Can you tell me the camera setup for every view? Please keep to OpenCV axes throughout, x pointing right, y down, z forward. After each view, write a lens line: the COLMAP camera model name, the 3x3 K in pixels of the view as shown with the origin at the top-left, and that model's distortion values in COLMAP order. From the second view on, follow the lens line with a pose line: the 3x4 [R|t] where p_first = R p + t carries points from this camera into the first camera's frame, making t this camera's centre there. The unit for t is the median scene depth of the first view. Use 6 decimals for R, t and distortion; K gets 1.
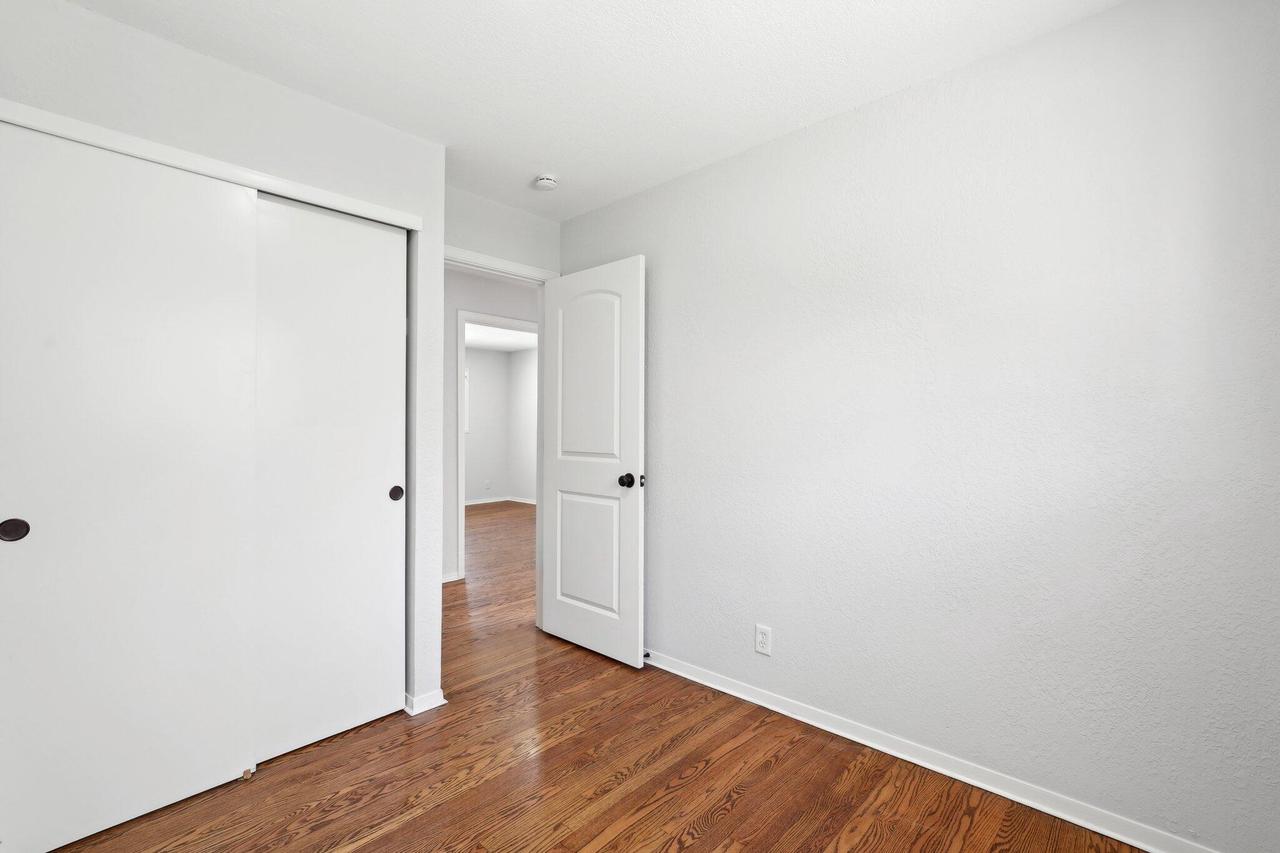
lens RADIAL K [[566.2, 0, 640.0], [0, 566.2, 426.5], [0, 0, 1]] dist [-0.017121, 0.007688]
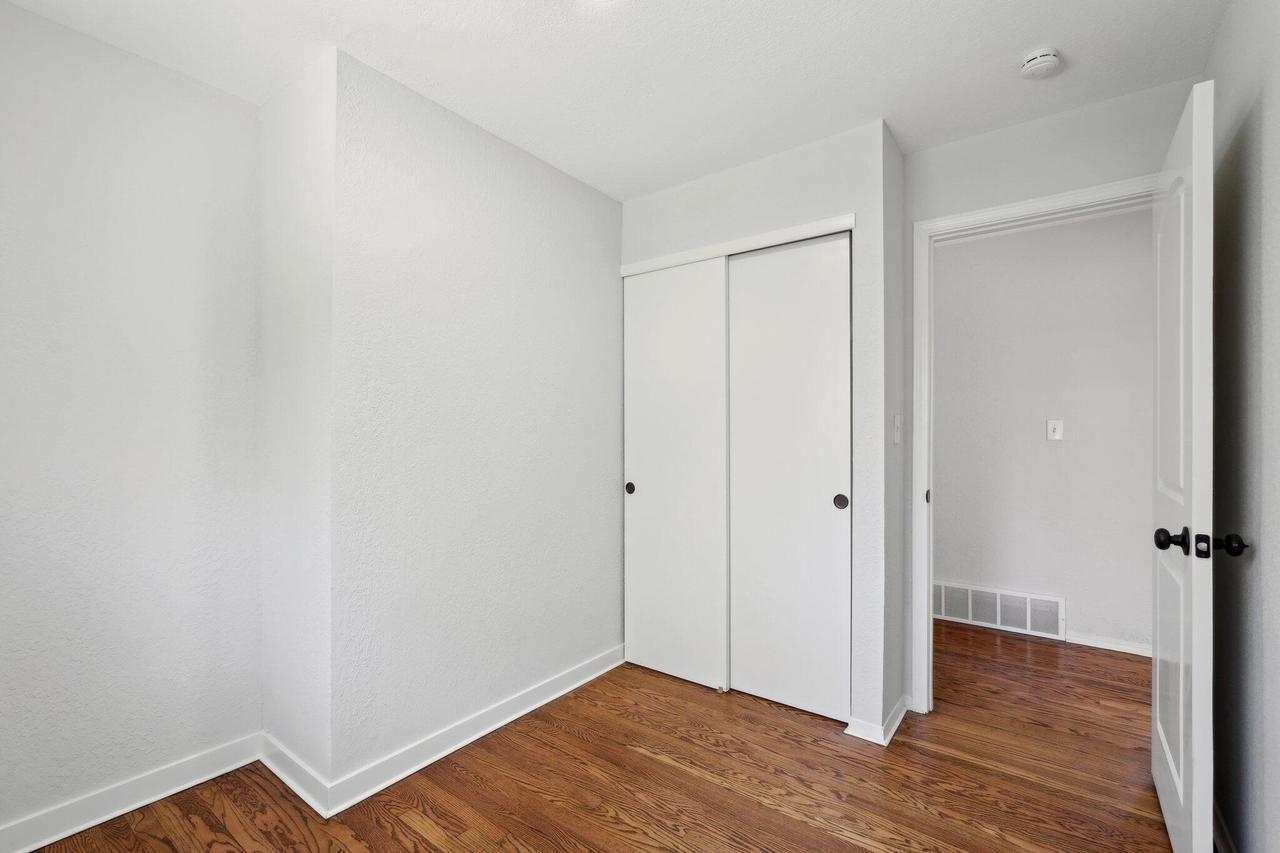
lens RADIAL K [[561.5, 0, 638.3], [0, 561.5, 430.1], [0, 0, 1]] dist [-0.010083, 0.001107]
pose [[0.095885, -0.002071, -0.995390, 0.436059], [-0.001332, 0.999997, -0.002209, -0.002999], [0.995392, 0.001537, 0.095882, 0.464887]]
